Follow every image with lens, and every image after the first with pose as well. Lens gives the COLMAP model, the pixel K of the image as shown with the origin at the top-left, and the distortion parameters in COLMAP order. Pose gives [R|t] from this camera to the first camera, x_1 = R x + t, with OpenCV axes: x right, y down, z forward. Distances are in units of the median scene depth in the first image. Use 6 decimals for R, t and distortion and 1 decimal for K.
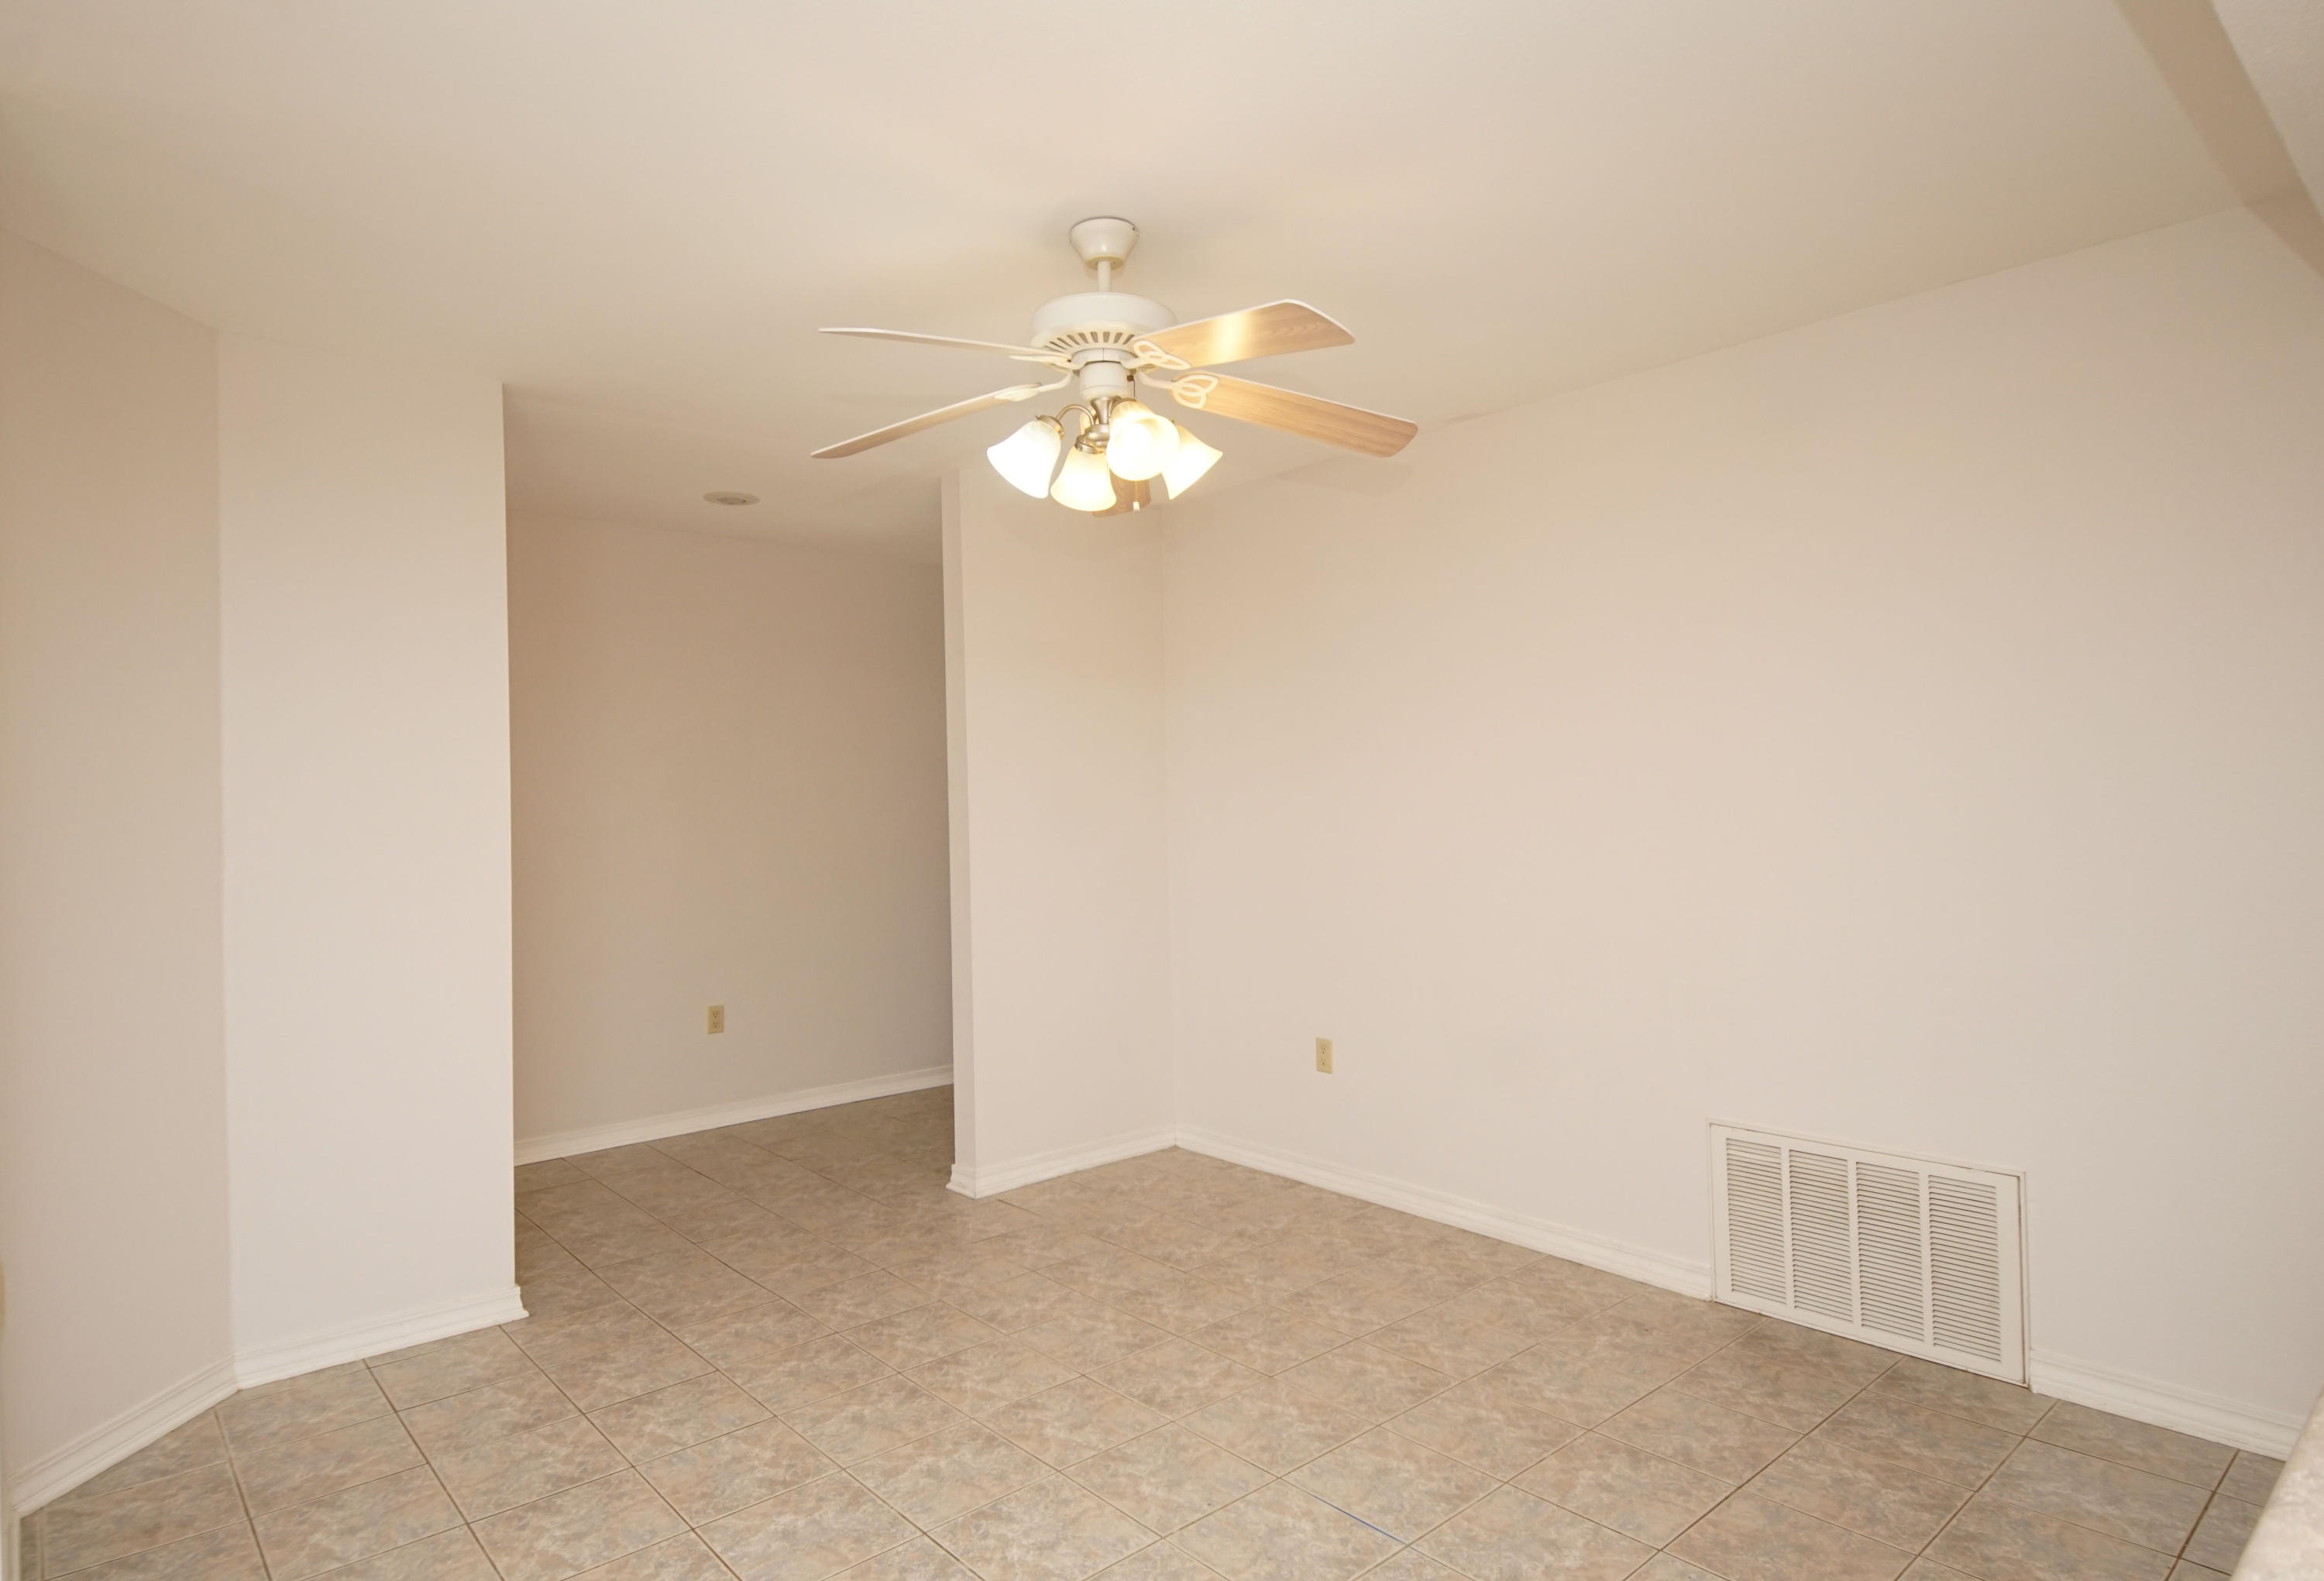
lens RADIAL K [[1266.9, 0, 1130.6], [0, 1266.9, 784.0], [0, 0, 1]] dist [0.039132, -0.040664]
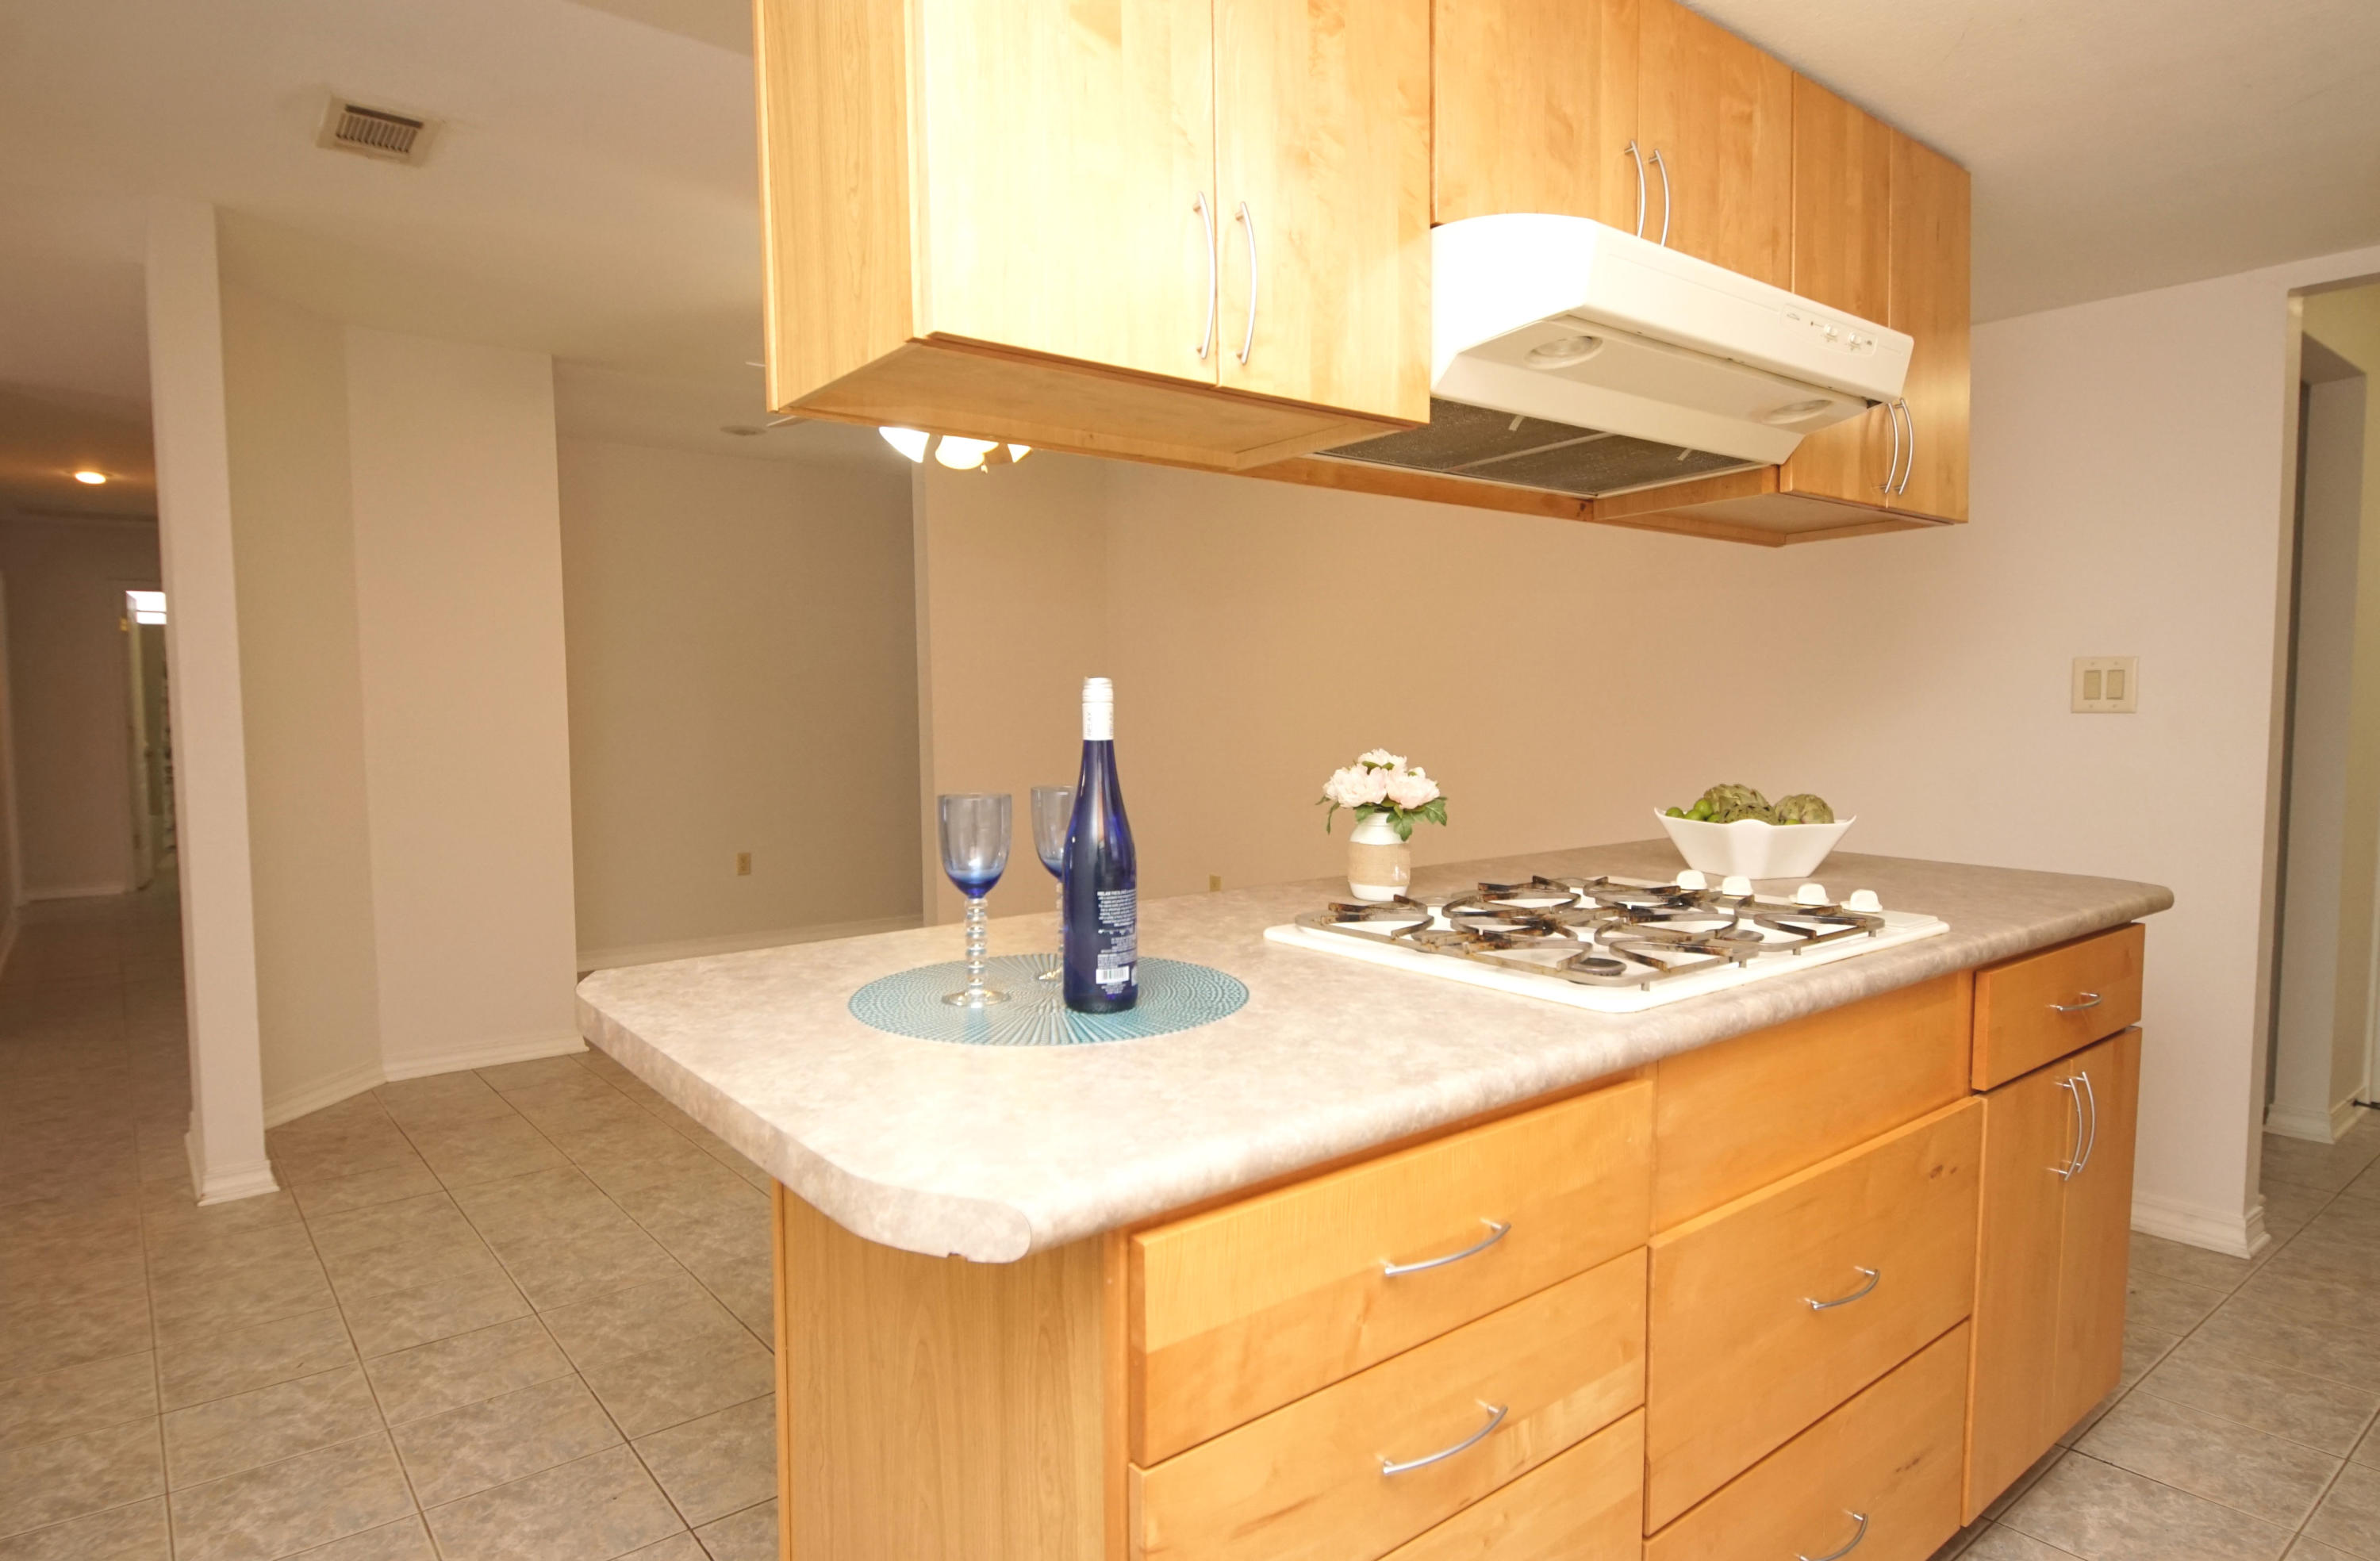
lens RADIAL K [[1347.7, 0, 1207.5], [0, 1347.7, 779.8], [0, 0, 1]] dist [0.033926, -0.032397]
pose [[0.999682, 0.011084, -0.022644, 0.243600], [-0.009438, 0.997394, 0.071533, 0.018716], [0.023378, -0.071296, 0.997181, -0.456354]]
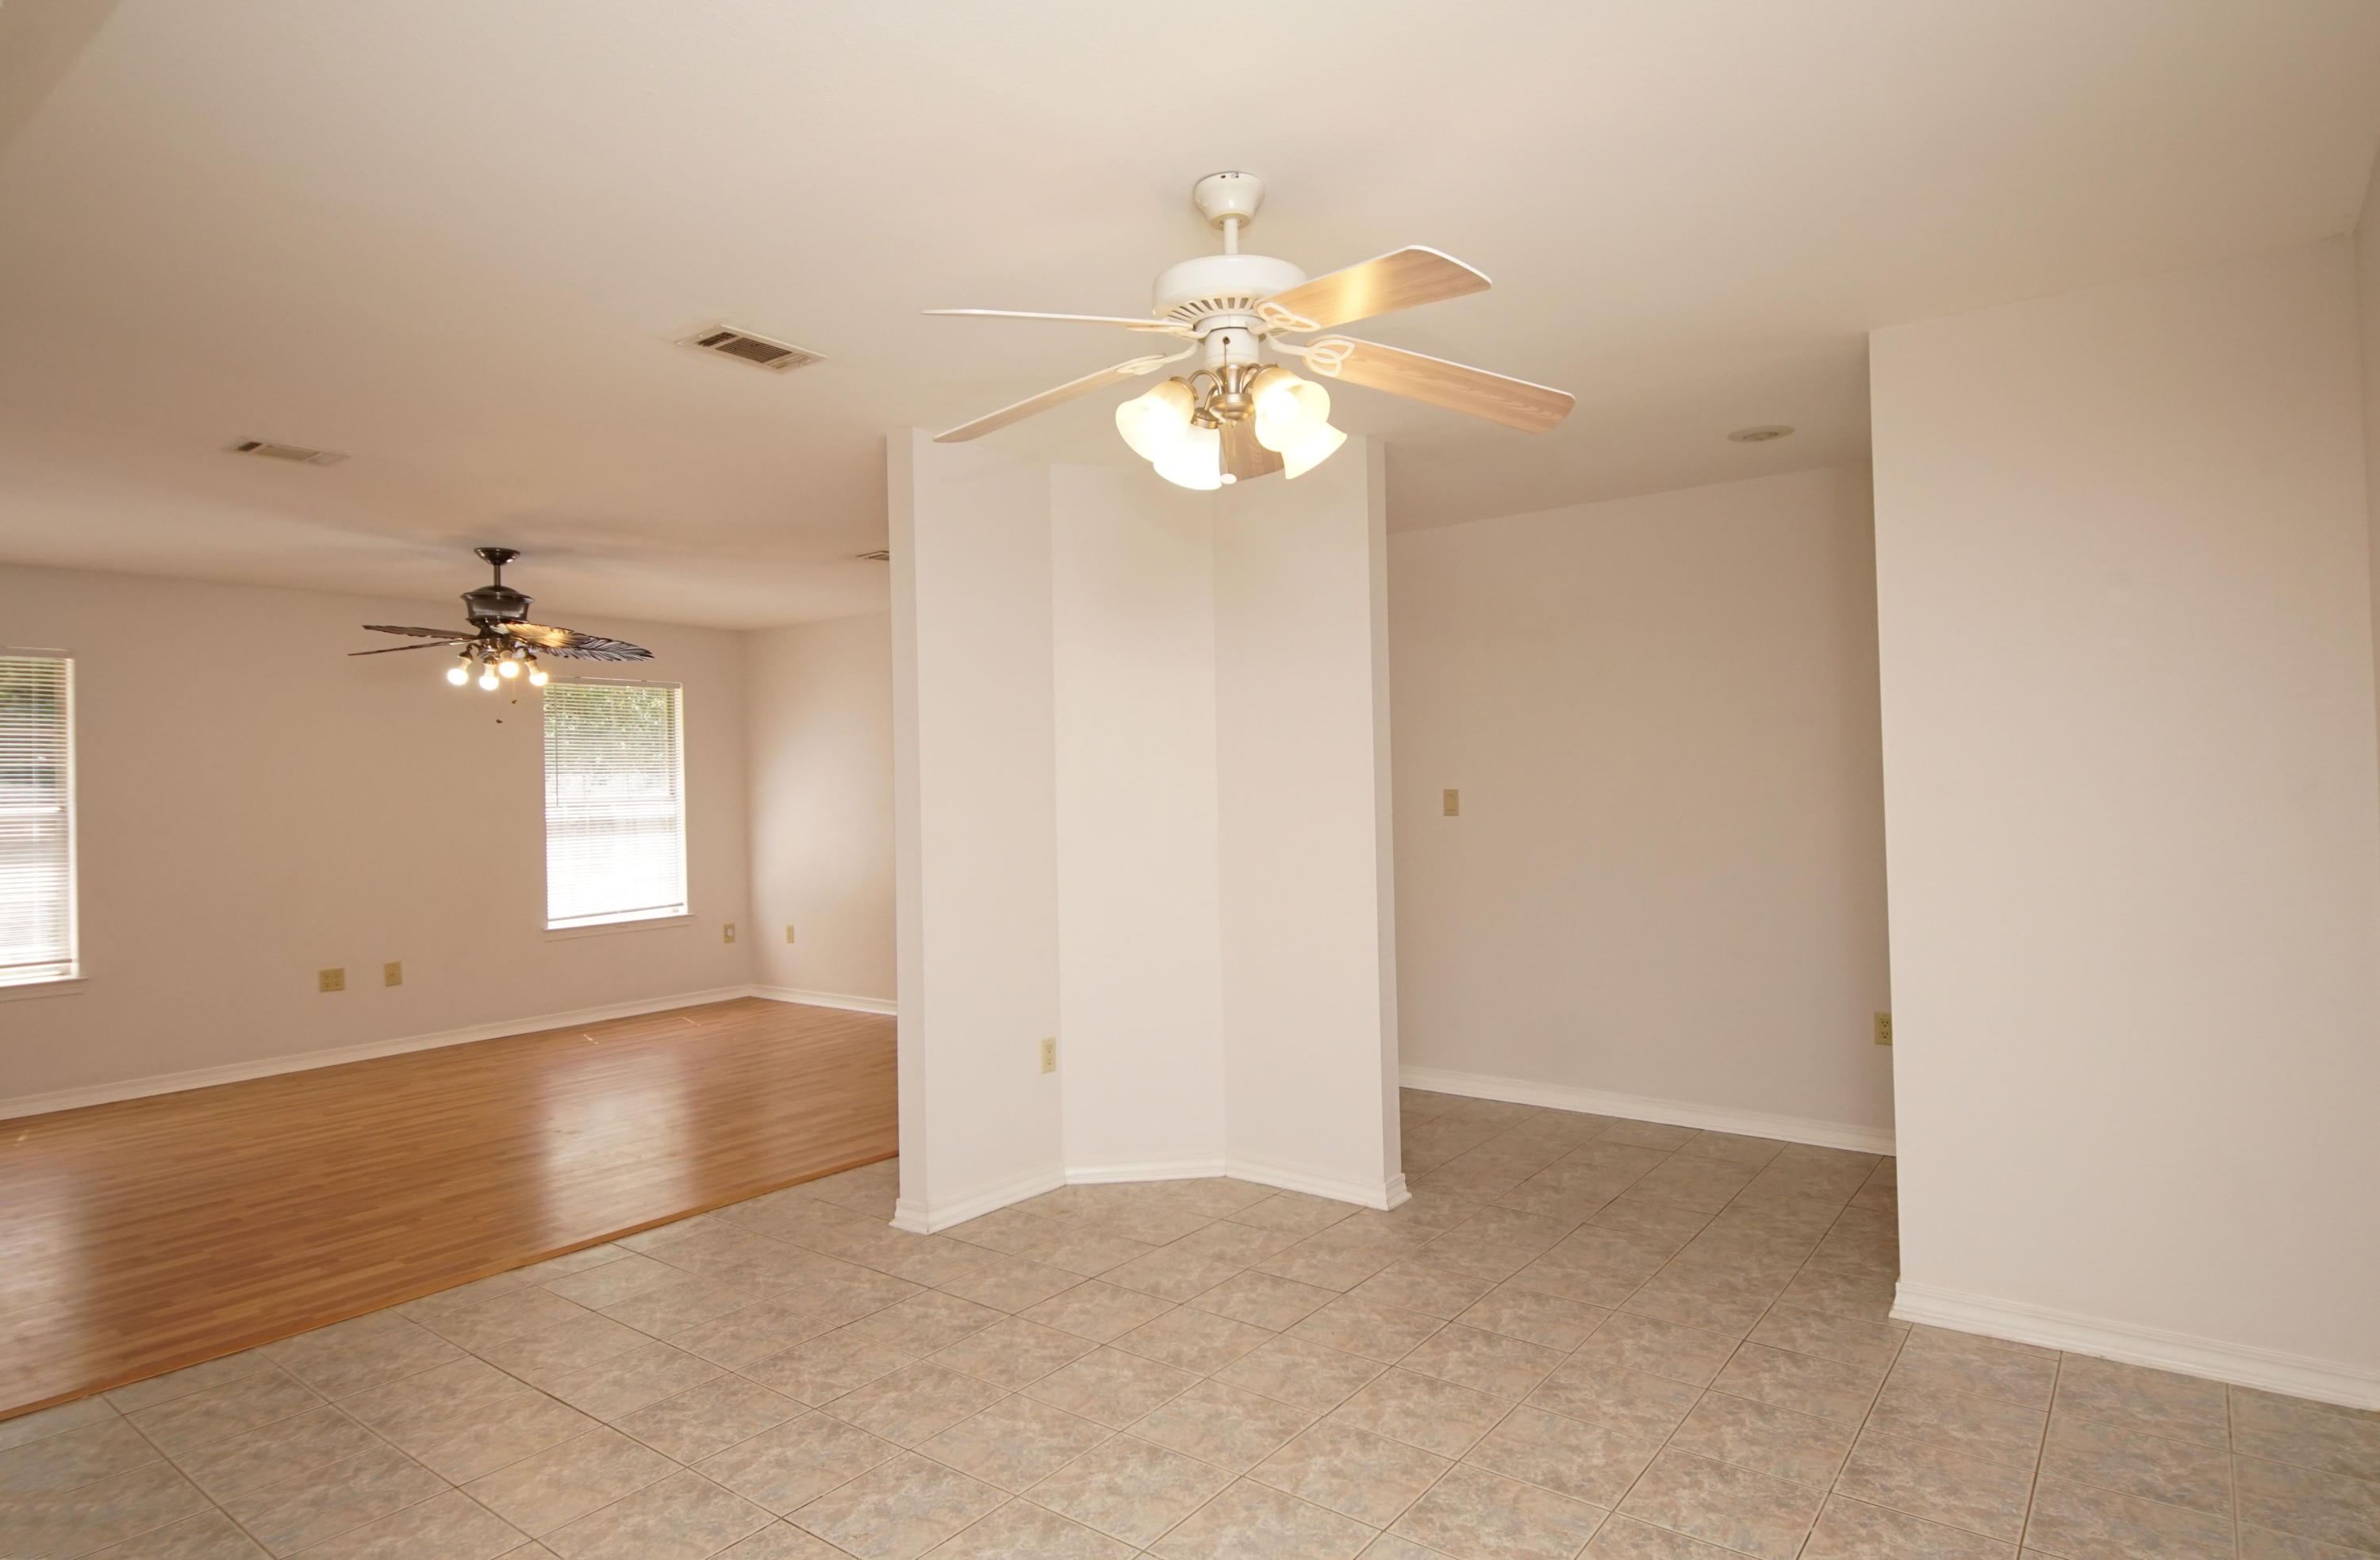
lens RADIAL K [[1295.3, 0, 1169.3], [0, 1295.3, 777.7], [0, 0, 1]] dist [0.054998, -0.054384]
pose [[0.201680, 0.005334, -0.979437, 0.758361], [0.027190, 0.999569, 0.011043, -0.010438], [0.979074, -0.028858, 0.201448, 0.625059]]
